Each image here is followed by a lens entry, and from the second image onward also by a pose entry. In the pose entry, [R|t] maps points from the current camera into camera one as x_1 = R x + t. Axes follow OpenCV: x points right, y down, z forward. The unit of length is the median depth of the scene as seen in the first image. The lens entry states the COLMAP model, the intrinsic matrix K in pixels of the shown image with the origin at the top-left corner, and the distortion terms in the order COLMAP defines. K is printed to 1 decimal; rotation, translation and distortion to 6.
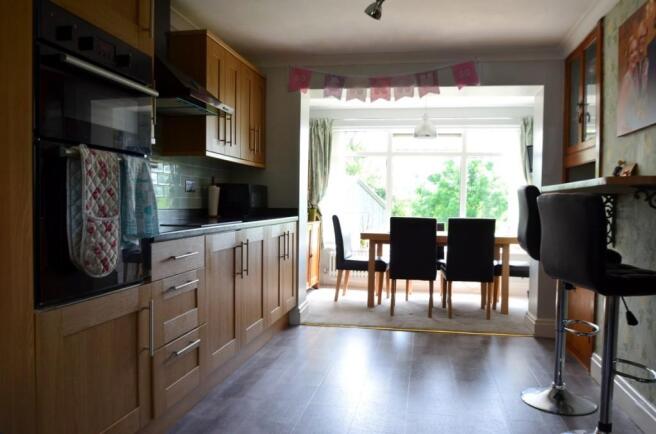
lens RADIAL K [[514.2, 0, 328.0], [0, 514.2, 217.0], [0, 0, 1]] dist [-0.009057, 0.001392]
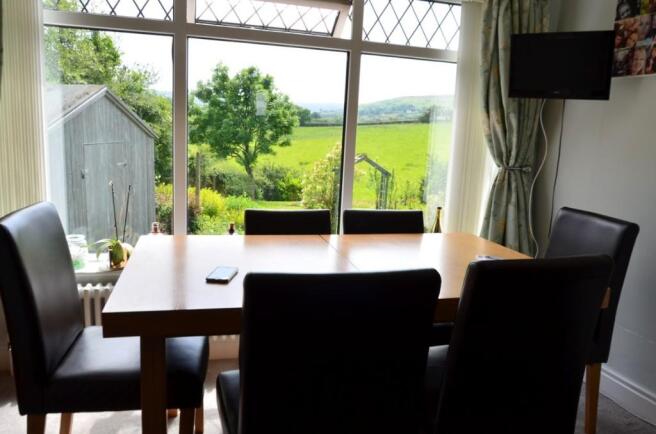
lens RADIAL K [[514.2, 0, 328.0], [0, 514.2, 217.0], [0, 0, 1]] dist [-0.009057, 0.001392]
pose [[0.899112, -0.051915, 0.434629, 0.009024], [-0.016983, 0.988057, 0.153152, -0.009175], [-0.437389, -0.145082, 0.887492, 0.123712]]
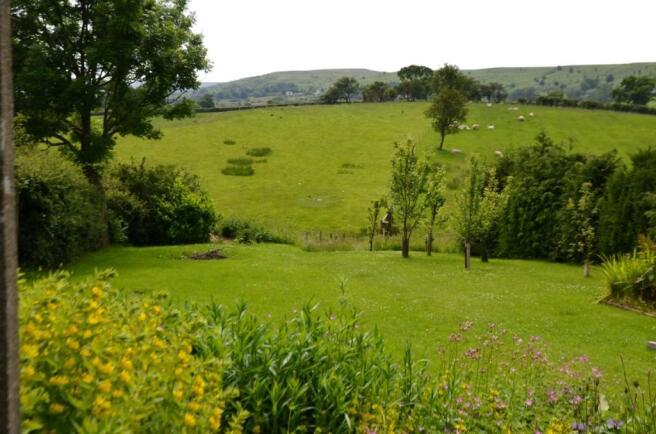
lens RADIAL K [[750.2, 0, 328.0], [0, 750.2, 217.0], [0, 0, 1]] dist [0.020222, 0.018619]
pose [[0.788723, -0.066709, 0.611119, 0.082937], [-0.001418, 0.993895, 0.110323, 0.021729], [-0.614748, -0.087881, 0.783813, 0.483532]]
